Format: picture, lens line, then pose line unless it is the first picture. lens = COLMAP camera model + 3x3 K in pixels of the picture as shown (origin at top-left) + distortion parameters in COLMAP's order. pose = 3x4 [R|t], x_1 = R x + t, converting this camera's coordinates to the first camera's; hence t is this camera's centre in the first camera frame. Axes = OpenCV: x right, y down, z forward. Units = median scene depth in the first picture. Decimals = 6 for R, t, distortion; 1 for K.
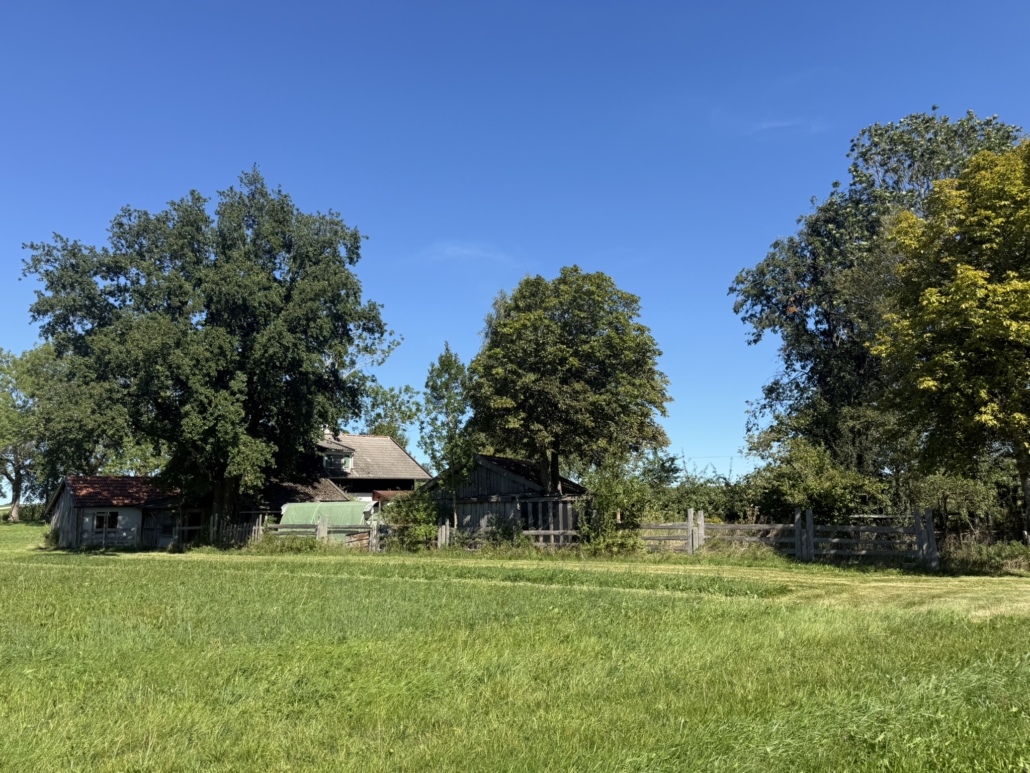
lens RADIAL K [[723.8, 0, 515.0], [0, 723.8, 386.5], [0, 0, 1]] dist [0.157849, -0.269235]
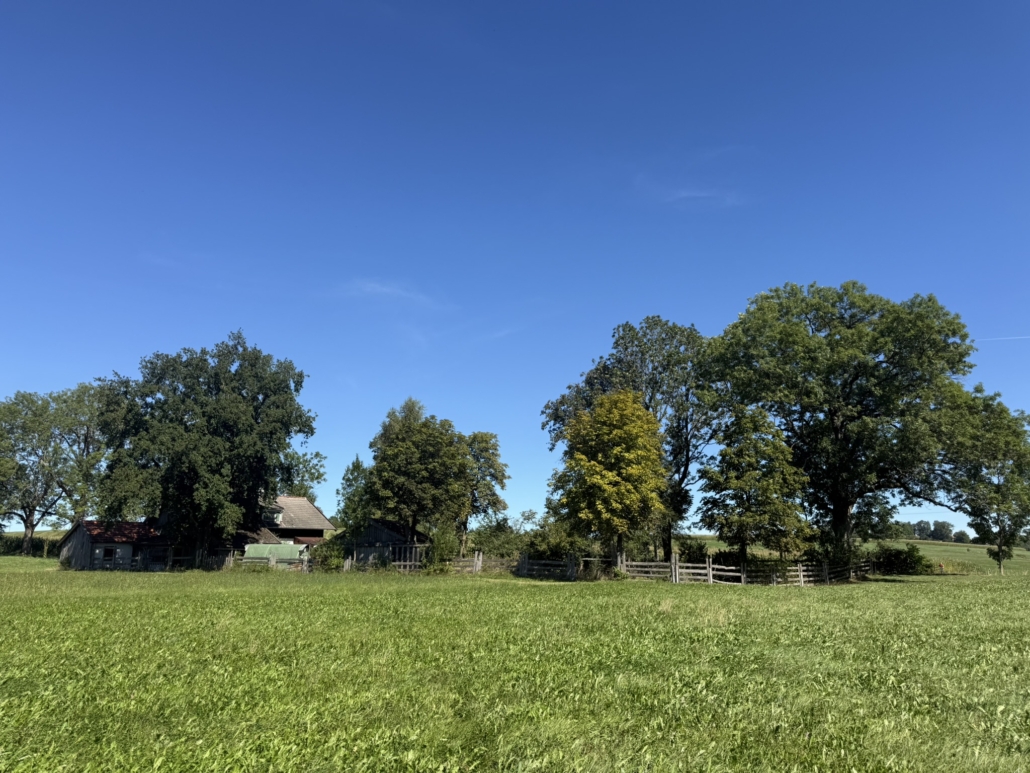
lens RADIAL K [[723.8, 0, 515.0], [0, 723.8, 386.5], [0, 0, 1]] dist [0.157849, -0.269235]
pose [[0.989337, 0.058002, 0.133600, 0.037485], [-0.049521, 0.996593, -0.065954, -0.117273], [-0.136970, 0.058634, 0.988838, -0.761402]]
